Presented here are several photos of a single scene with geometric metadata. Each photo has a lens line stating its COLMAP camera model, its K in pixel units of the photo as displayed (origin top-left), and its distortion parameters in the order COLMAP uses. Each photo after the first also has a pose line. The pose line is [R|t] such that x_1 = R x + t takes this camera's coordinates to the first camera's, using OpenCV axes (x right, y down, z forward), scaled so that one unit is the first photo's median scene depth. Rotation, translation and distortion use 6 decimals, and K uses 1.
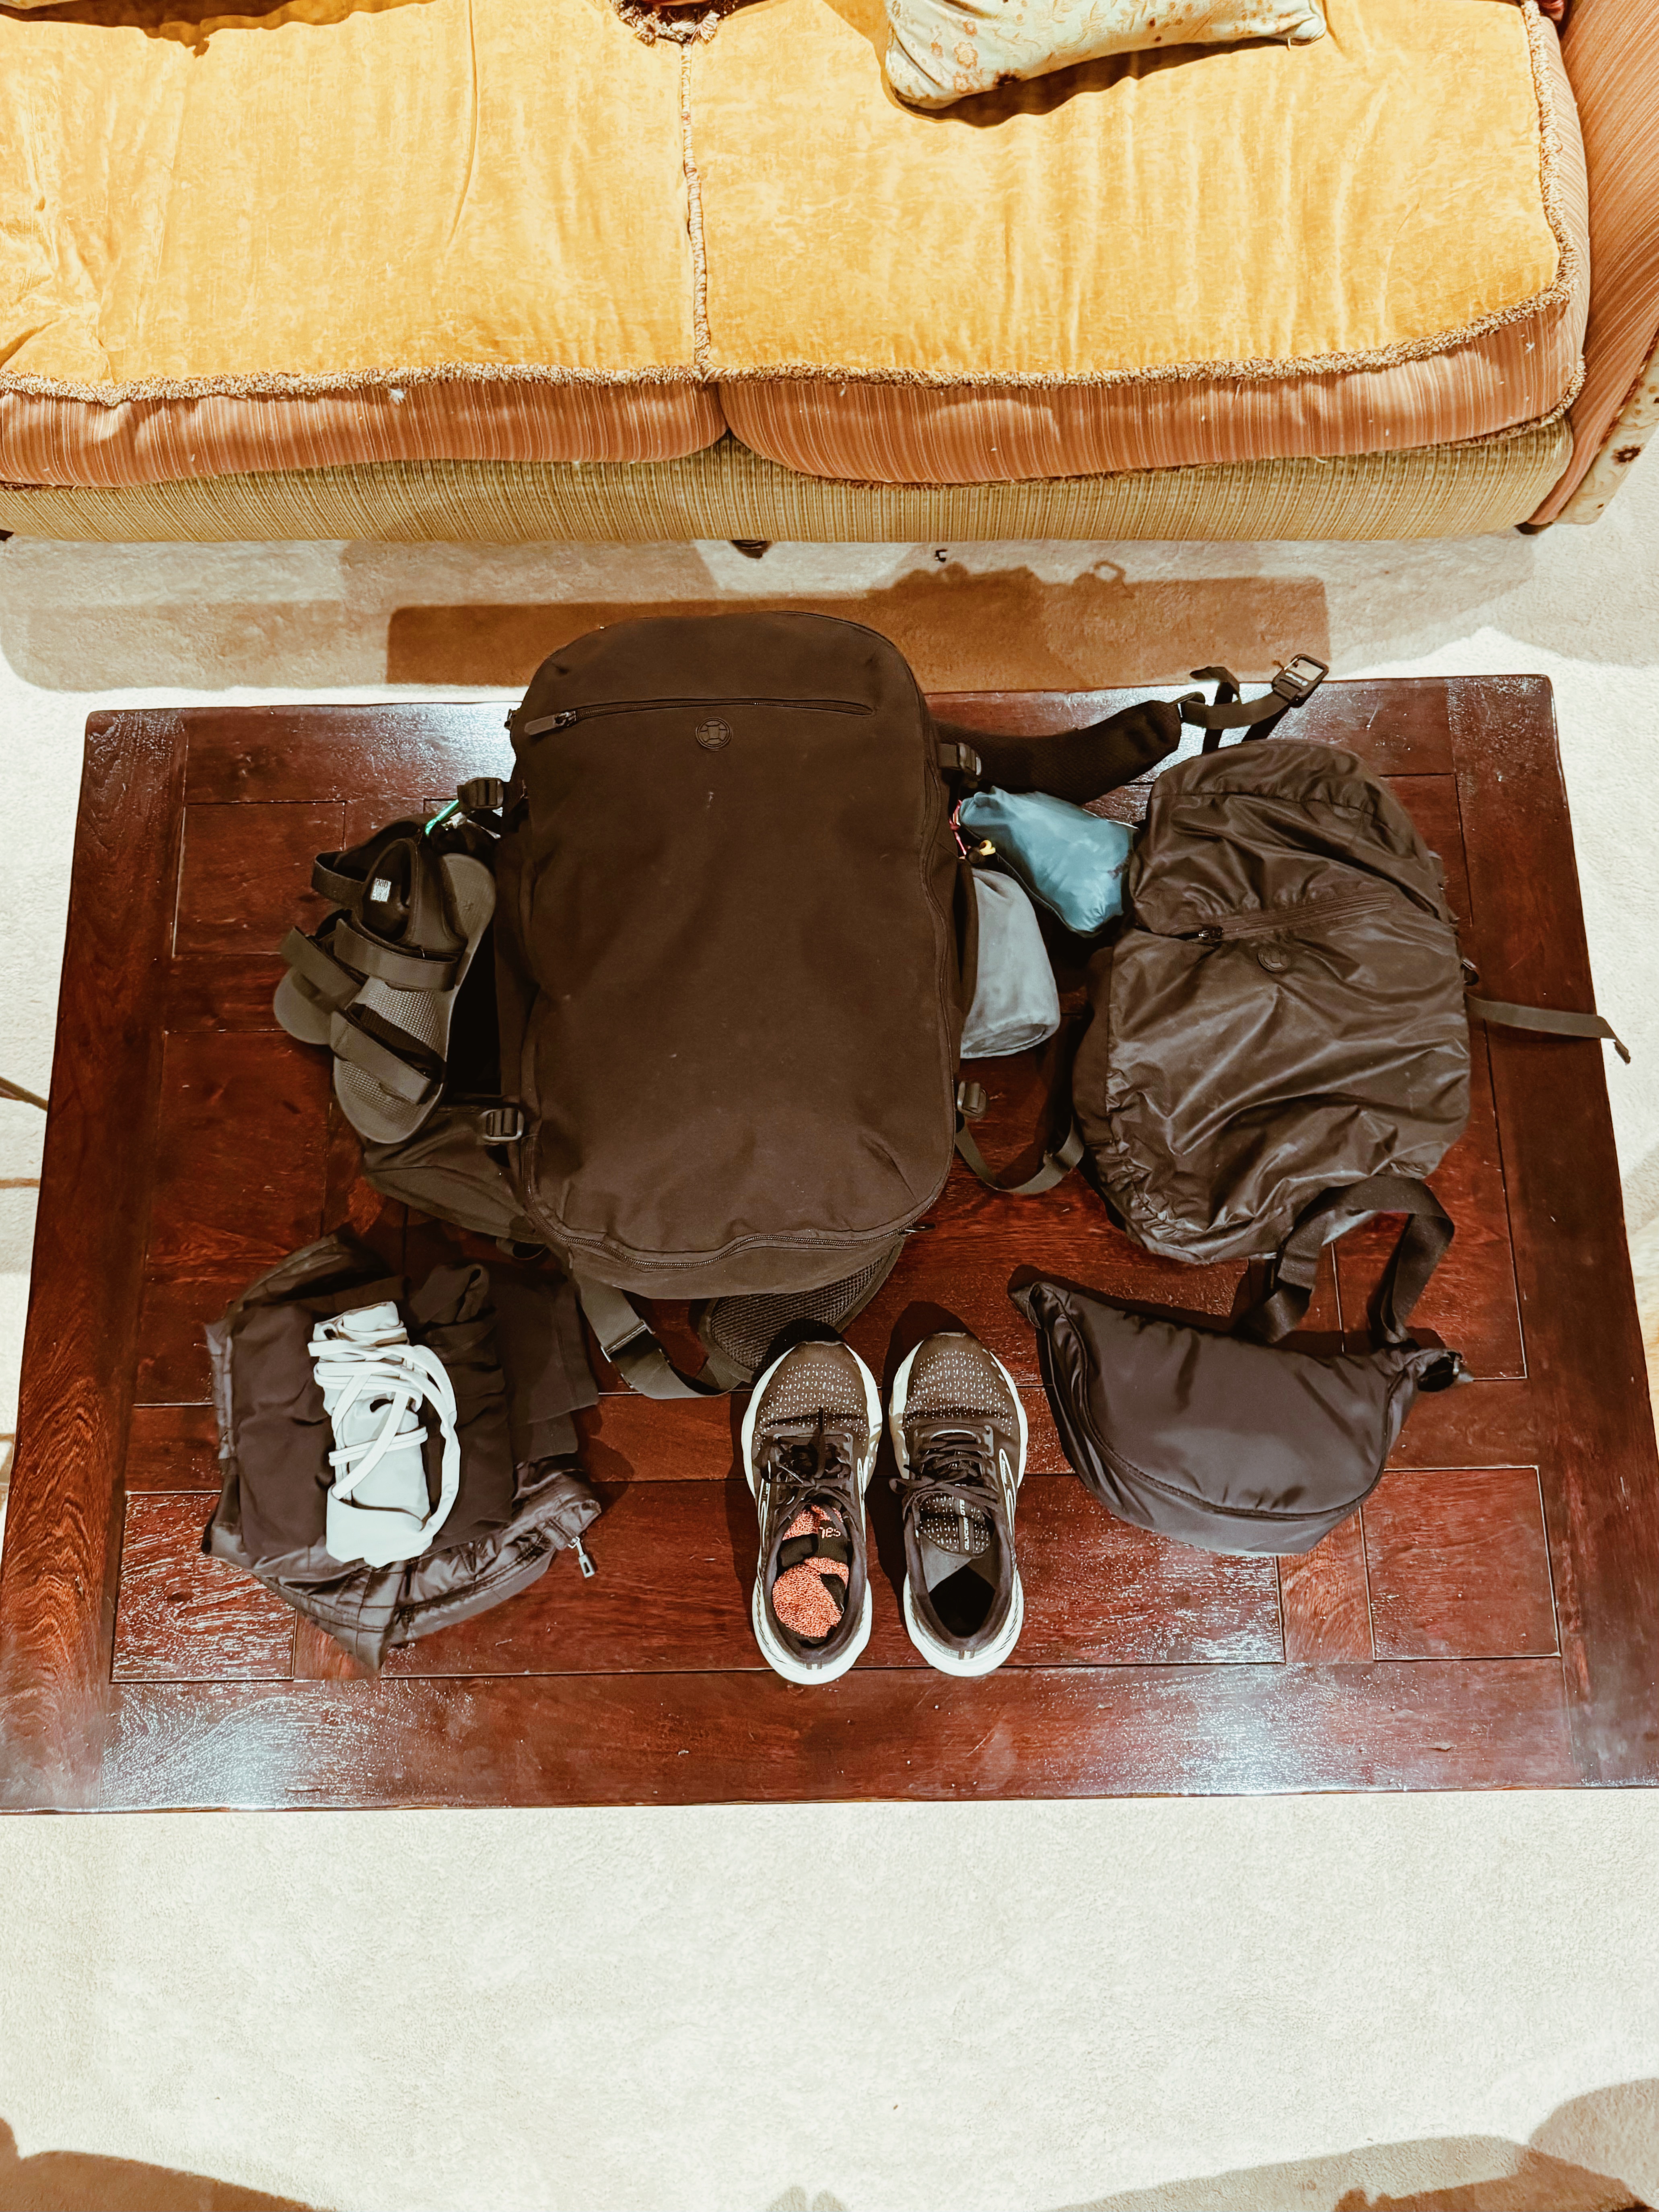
lens RADIAL K [[1320.2, 0, 822.9], [0, 1320.2, 1098.7], [0, 0, 1]] dist [0.098305, -0.086738]
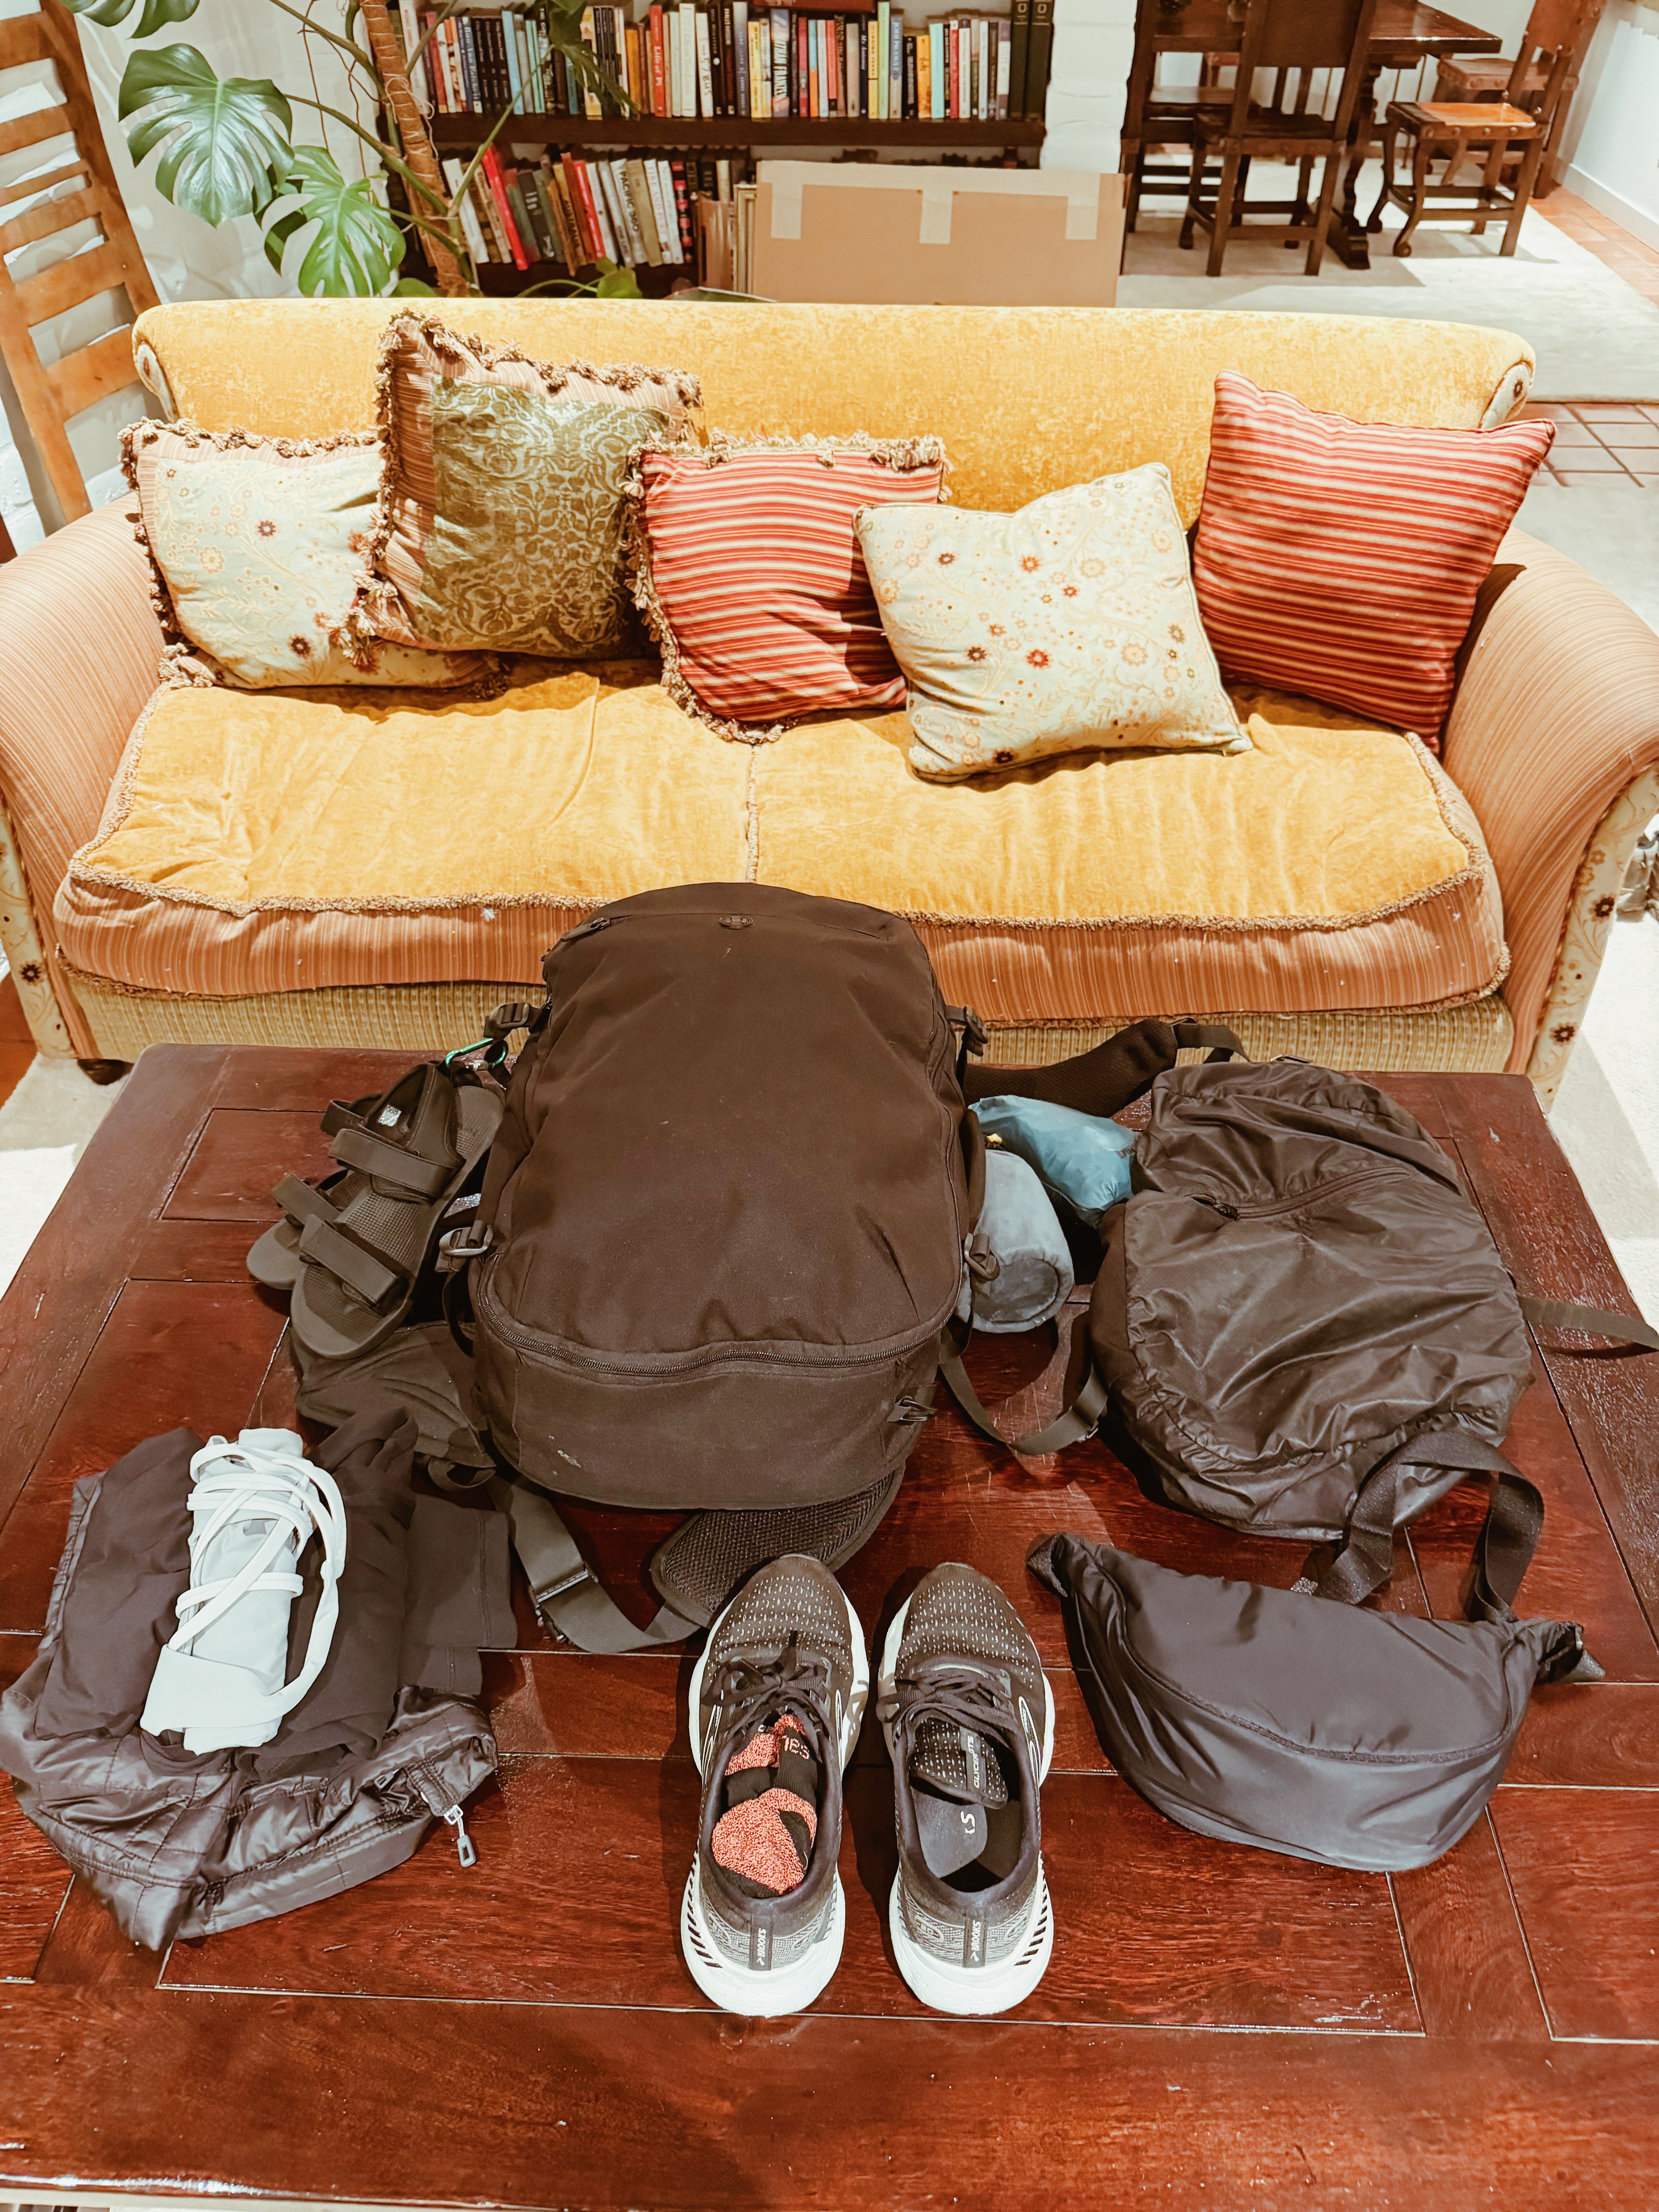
lens RADIAL K [[1320.1, 0, 822.9], [0, 1320.1, 1098.7], [0, 0, 1]] dist [0.098305, -0.086738]
pose [[0.998457, 0.051841, -0.019915, 0.012772], [-0.054960, 0.870904, -0.488371, 0.283440], [-0.007974, 0.488712, 0.872409, 0.112396]]
